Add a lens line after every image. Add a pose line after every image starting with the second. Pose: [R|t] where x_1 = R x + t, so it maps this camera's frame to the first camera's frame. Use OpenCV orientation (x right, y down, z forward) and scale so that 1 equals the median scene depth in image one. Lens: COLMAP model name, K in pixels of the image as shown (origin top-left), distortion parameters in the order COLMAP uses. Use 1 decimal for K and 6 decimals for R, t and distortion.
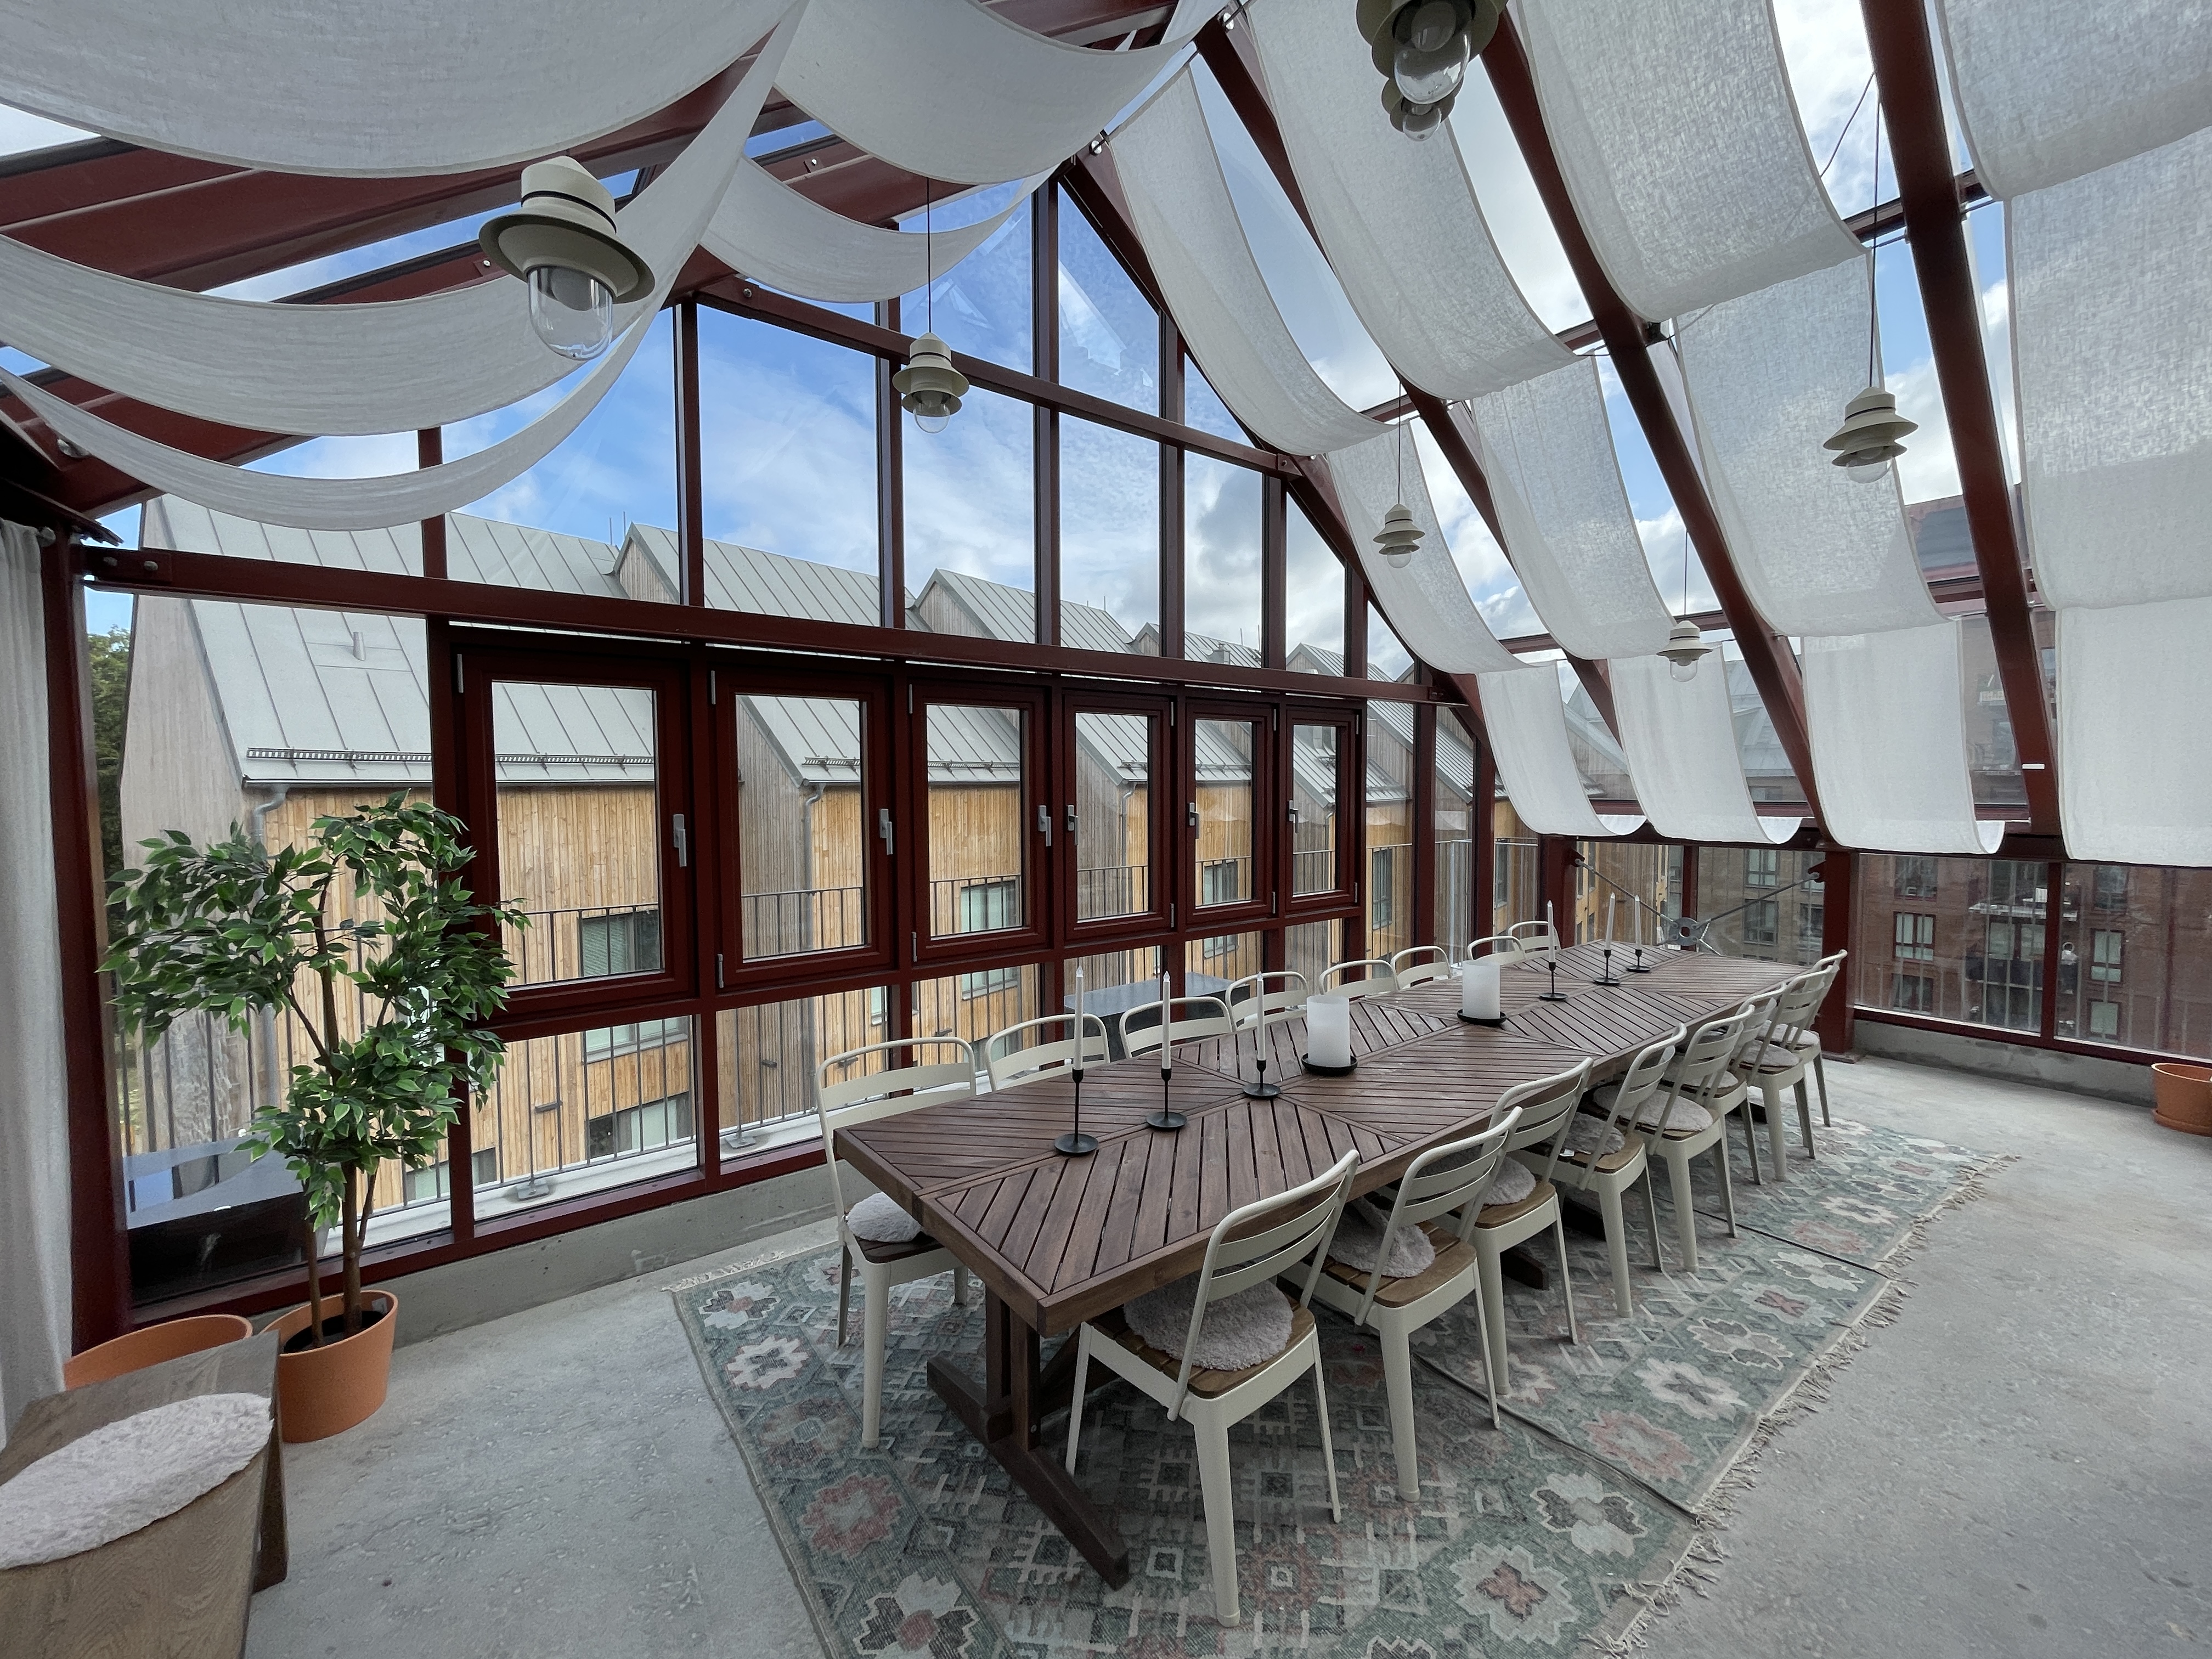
lens RADIAL K [[888.1, 0, 1106.0], [0, 888.1, 829.5], [0, 0, 1]] dist [0.000675, -0.000398]
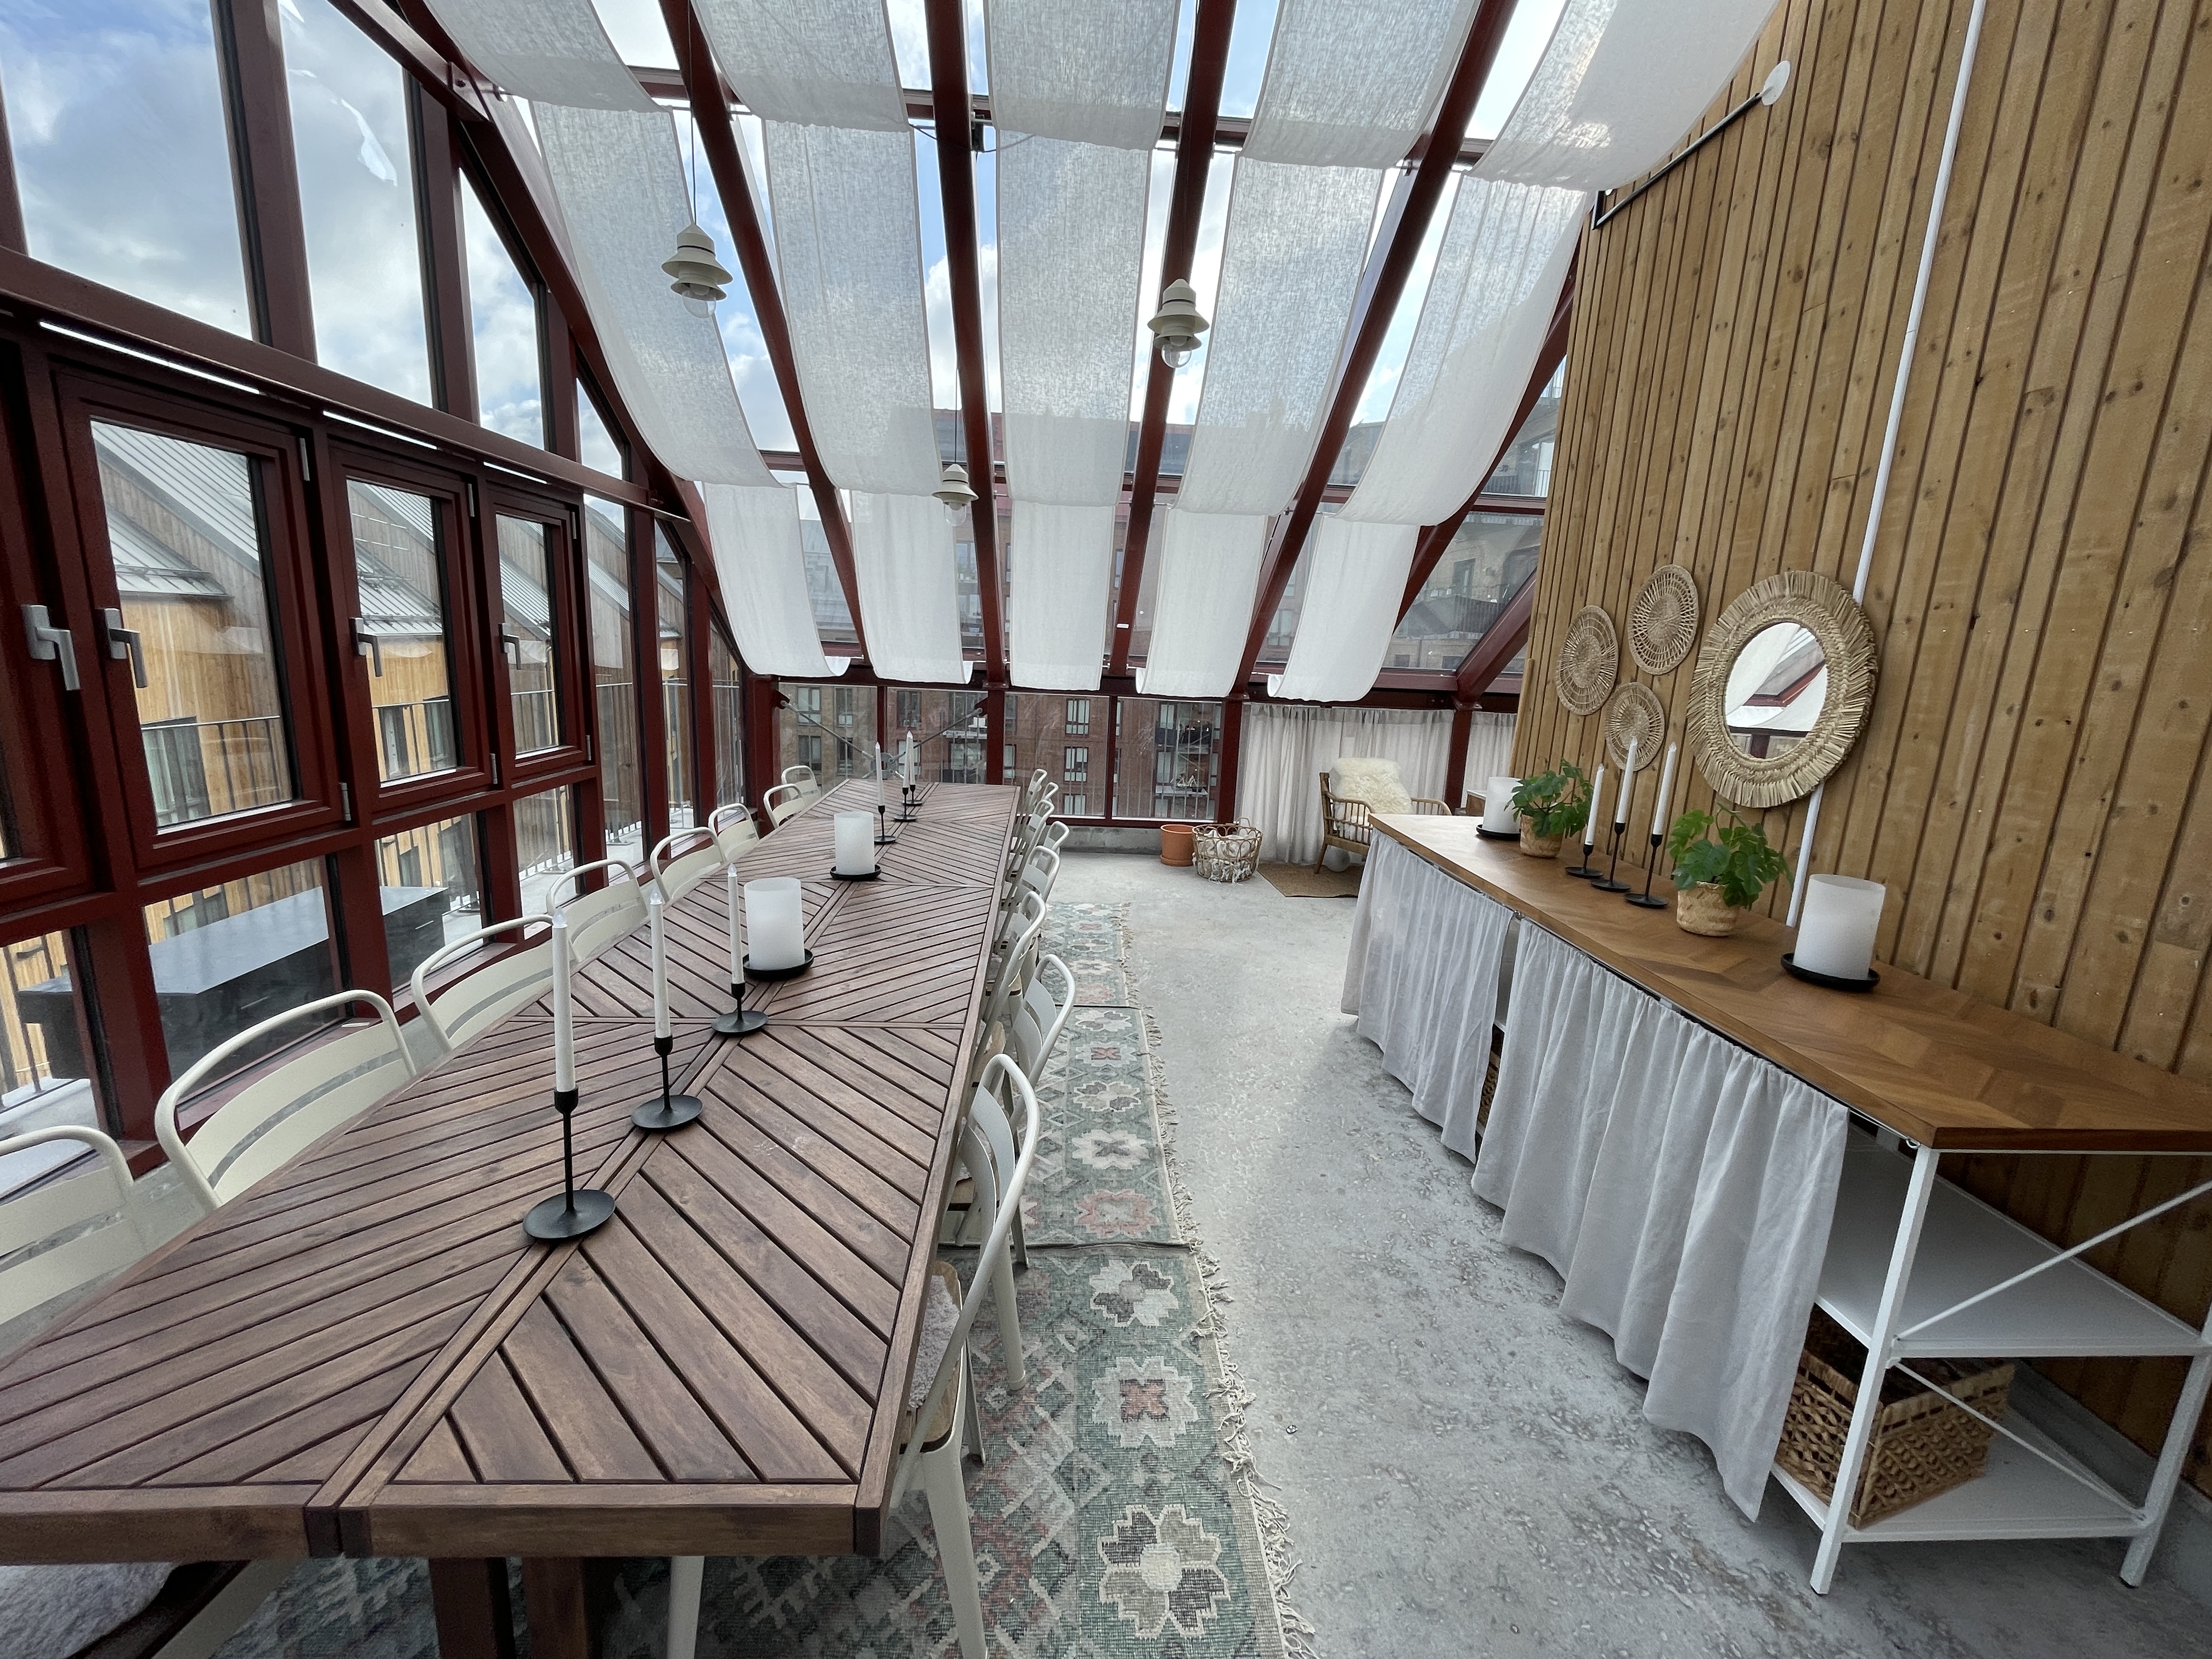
lens RADIAL K [[888.1, 0, 1106.0], [0, 888.1, 829.5], [0, 0, 1]] dist [0.000675, -0.000398]
pose [[0.561912, -0.136564, 0.815846, -0.150637], [-0.006427, 0.985528, 0.169393, 0.007511], [-0.827172, -0.100427, 0.552902, 0.238941]]
